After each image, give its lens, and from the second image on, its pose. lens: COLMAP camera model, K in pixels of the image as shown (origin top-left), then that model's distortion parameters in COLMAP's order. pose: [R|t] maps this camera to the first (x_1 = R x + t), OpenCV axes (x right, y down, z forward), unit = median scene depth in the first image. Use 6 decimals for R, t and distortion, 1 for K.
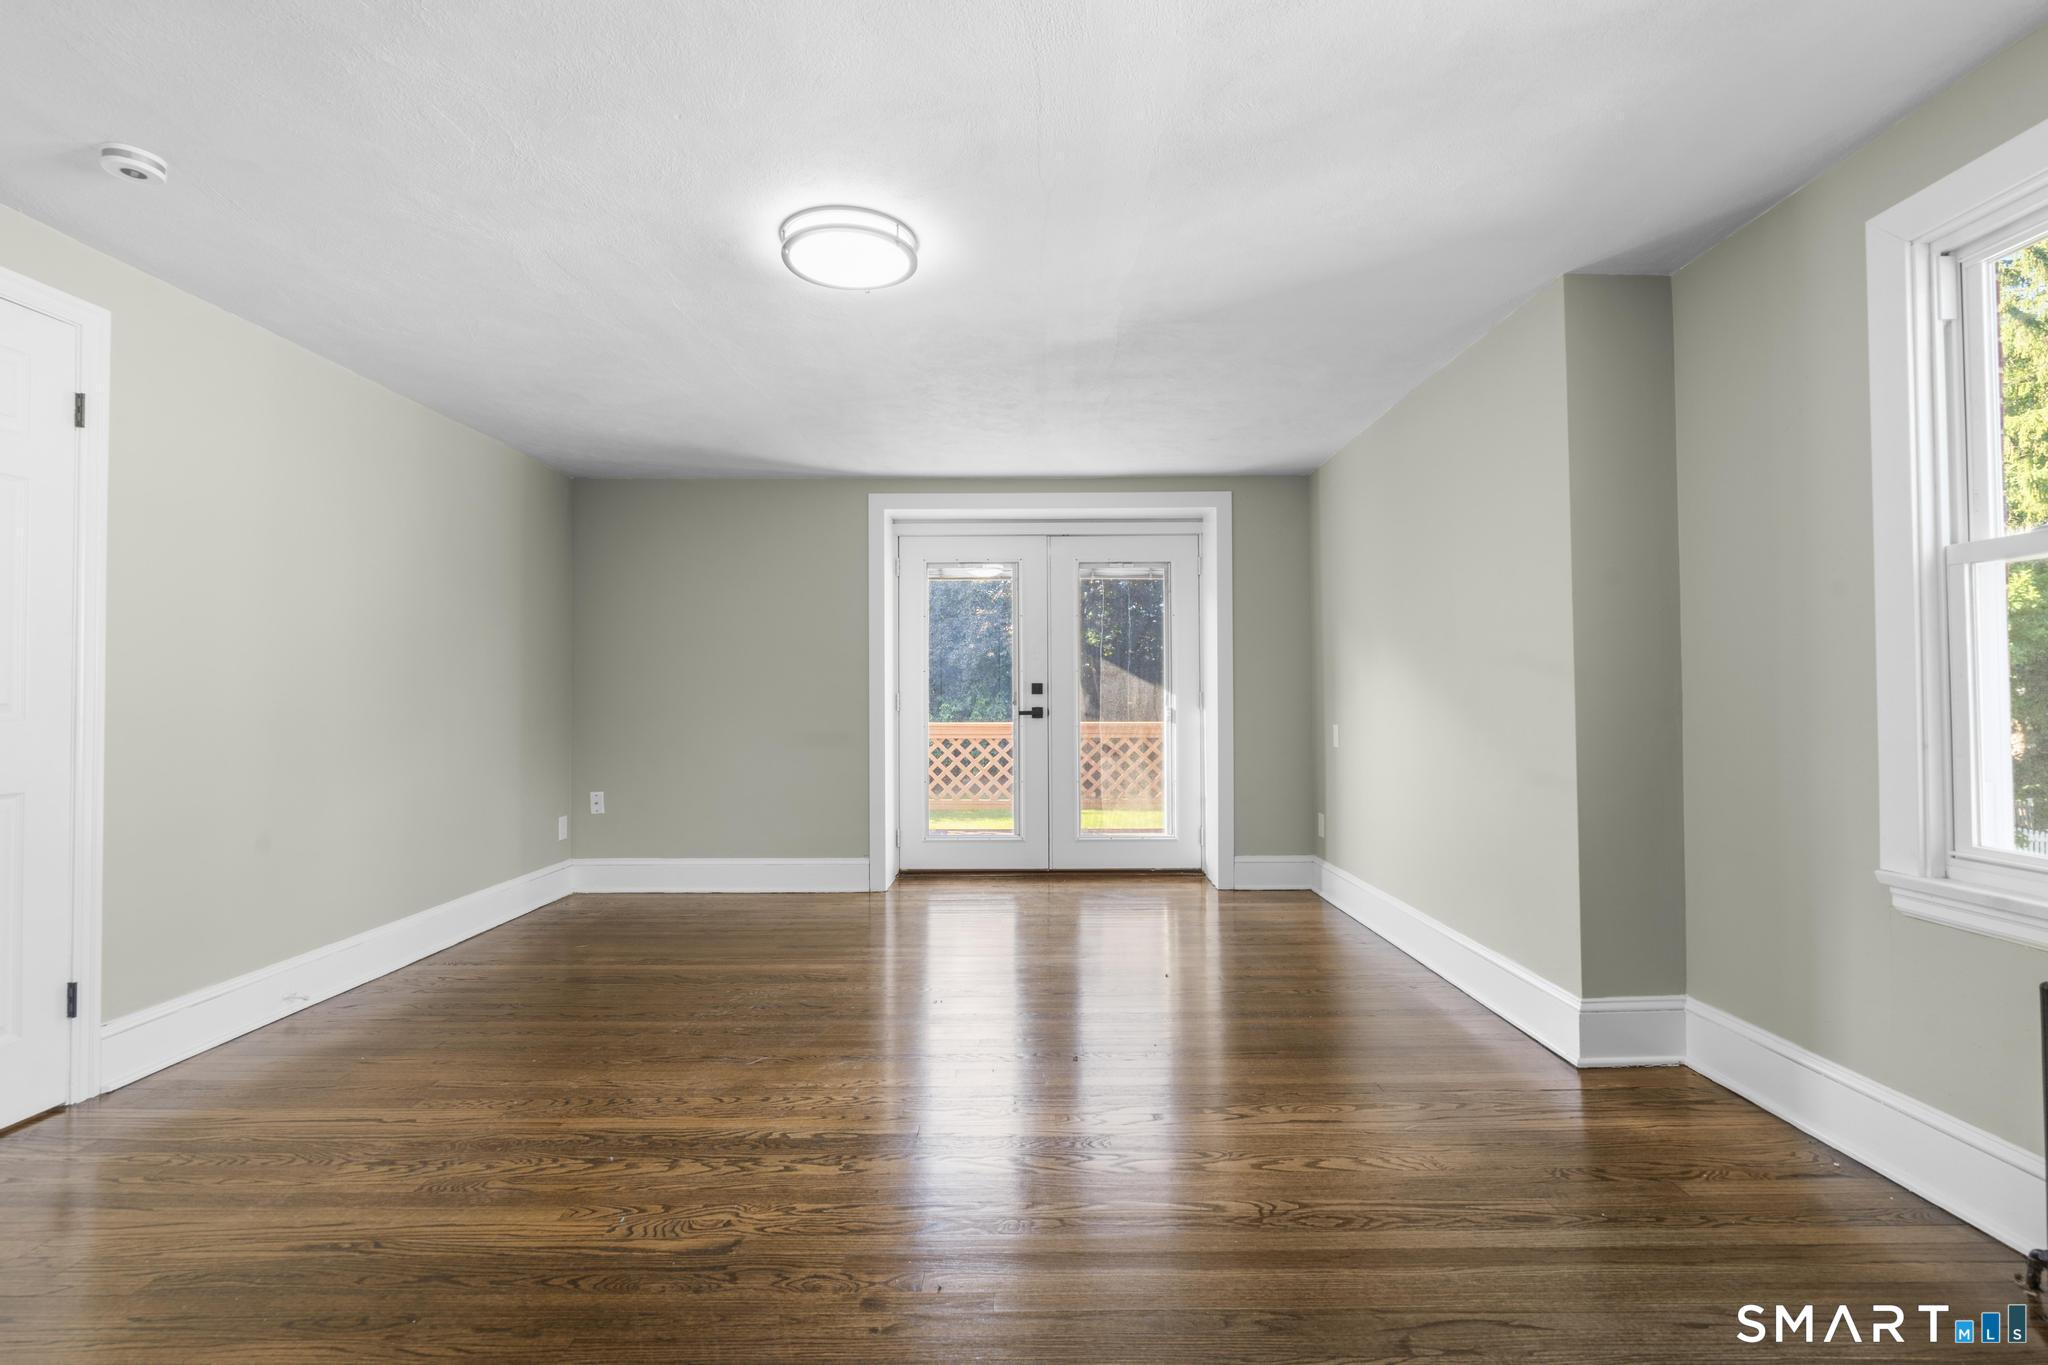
lens RADIAL K [[919.0, 0, 1031.6], [0, 919.0, 681.3], [0, 0, 1]] dist [-0.003886, 0.000140]
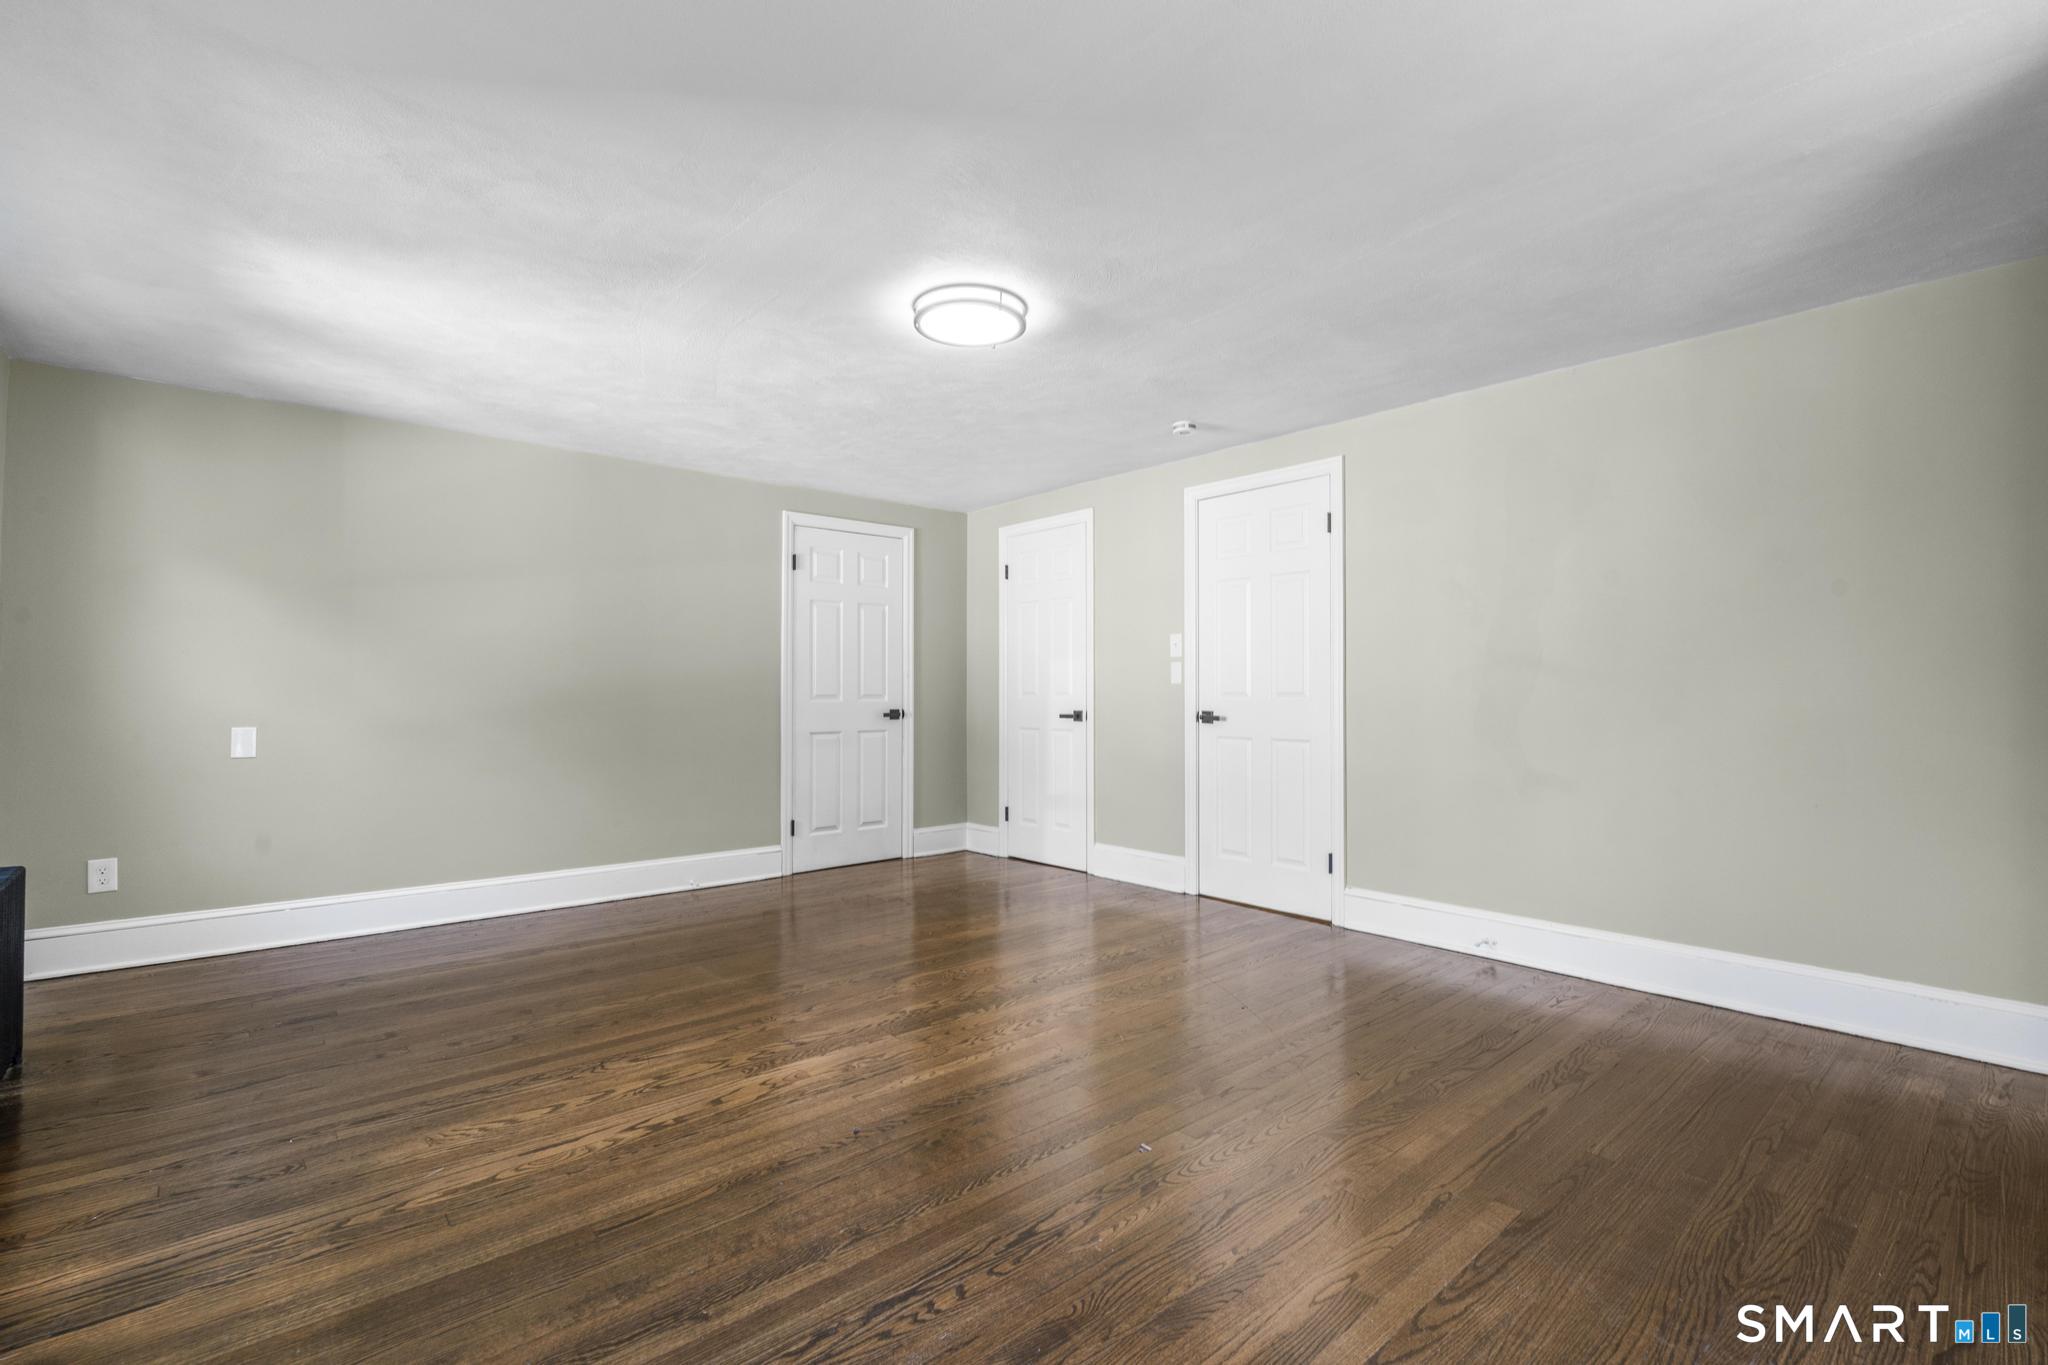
lens RADIAL K [[919.0, 0, 1031.6], [0, 919.0, 681.3], [0, 0, 1]] dist [-0.003886, 0.000140]
pose [[-0.749249, -0.002374, -0.662284, 0.271598], [0.016683, 0.999609, -0.022456, 0.016133], [0.662078, -0.027874, -0.748917, 0.986672]]
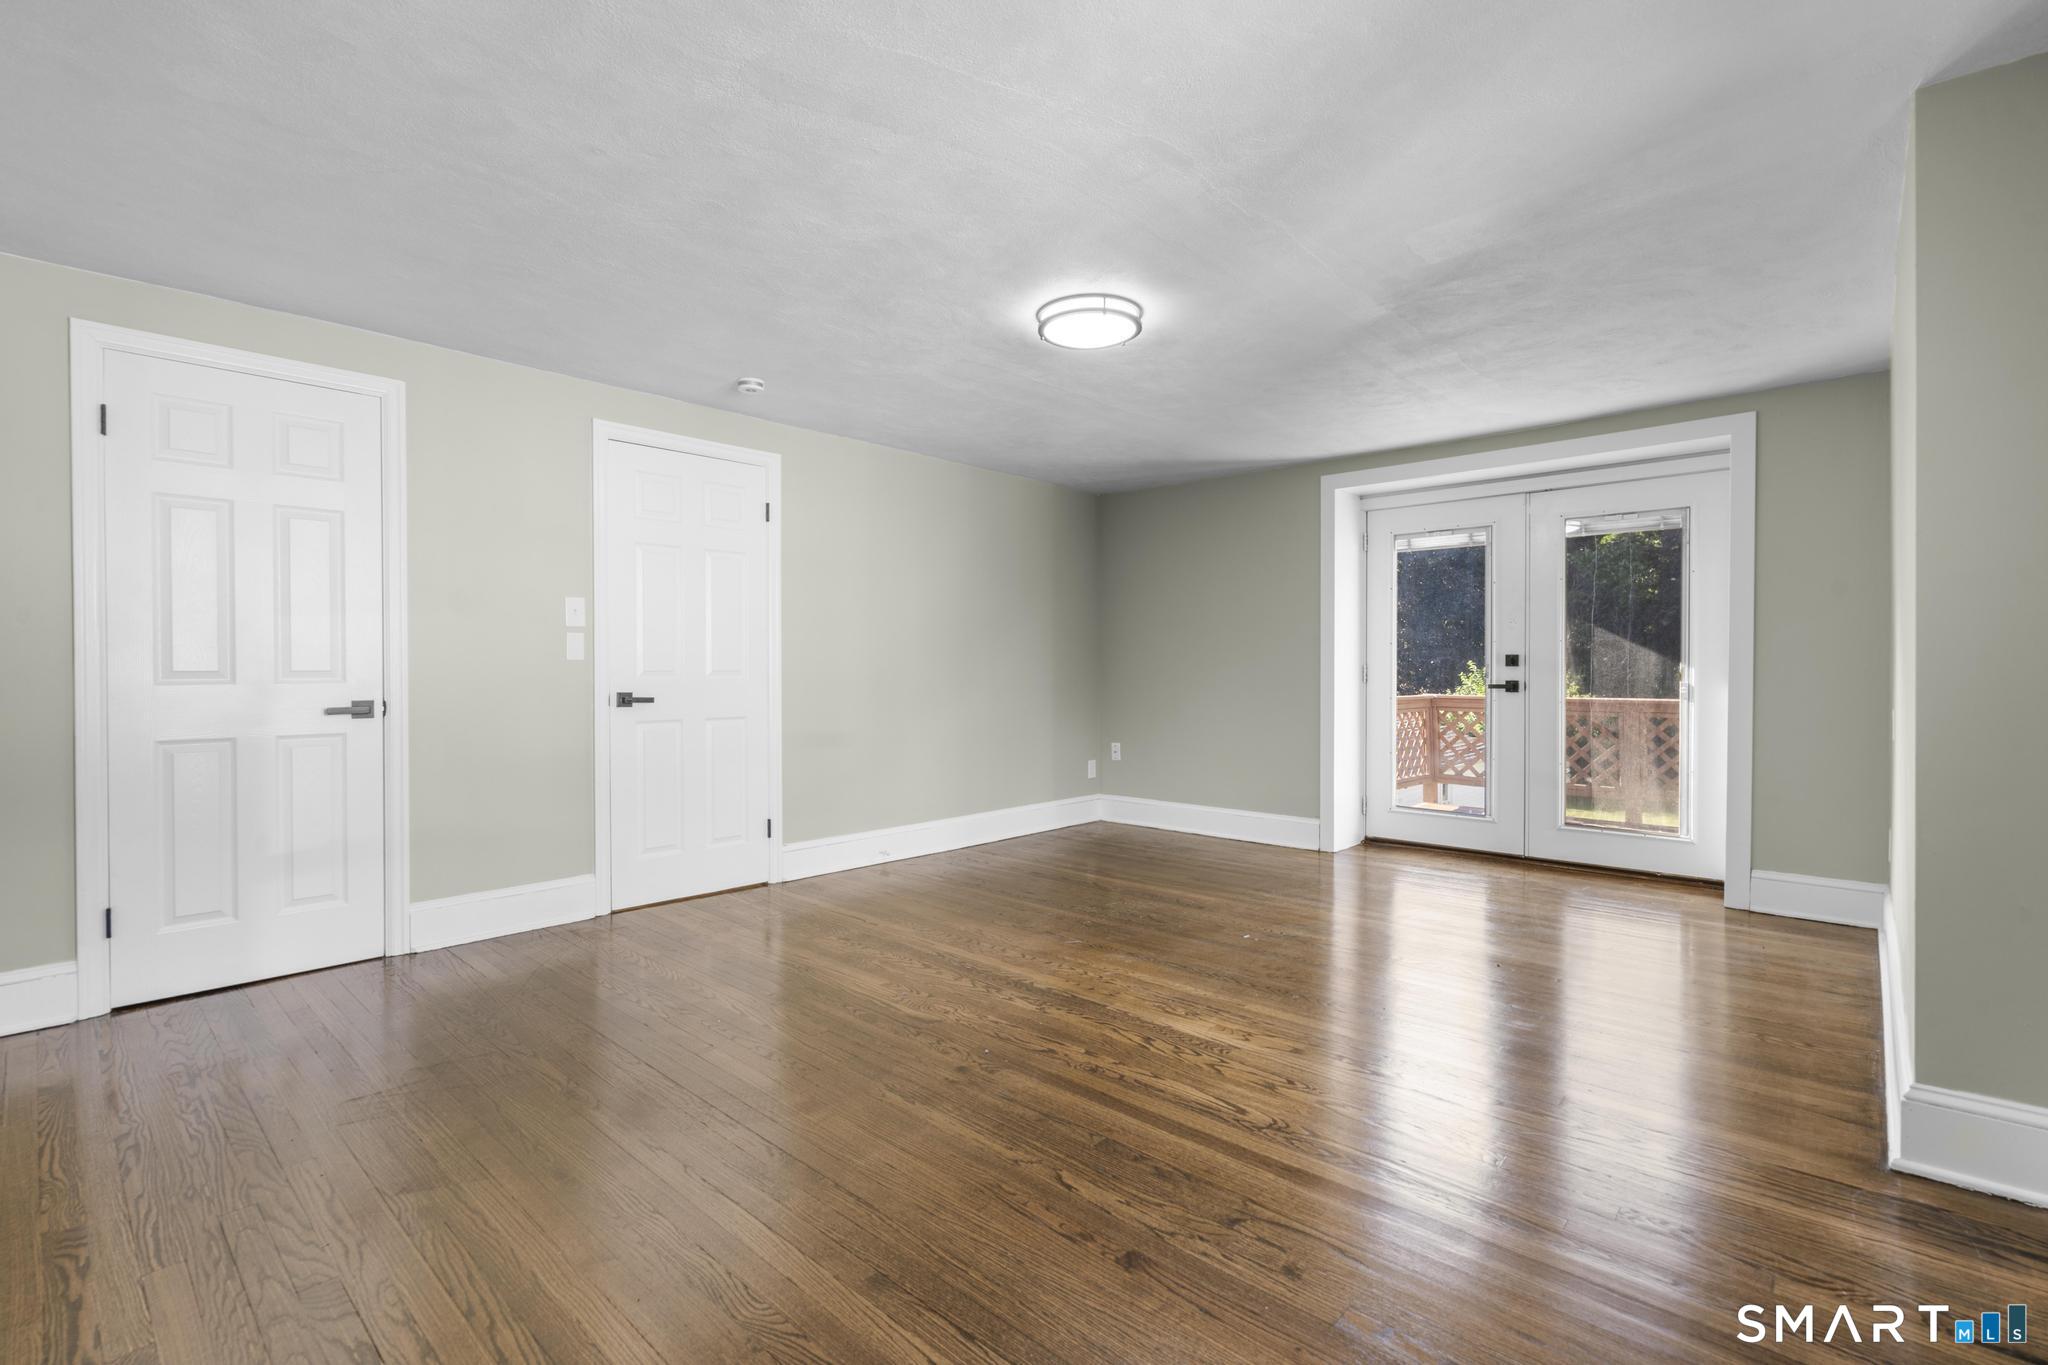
lens RADIAL K [[917.9, 0, 1028.1], [0, 917.9, 681.1], [0, 0, 1]] dist [-0.008321, 0.000322]
pose [[0.734752, 0.013229, -0.678206, 0.315162], [0.009134, 0.999526, 0.029392, -0.003199], [0.678274, -0.027790, 0.734283, -0.008582]]
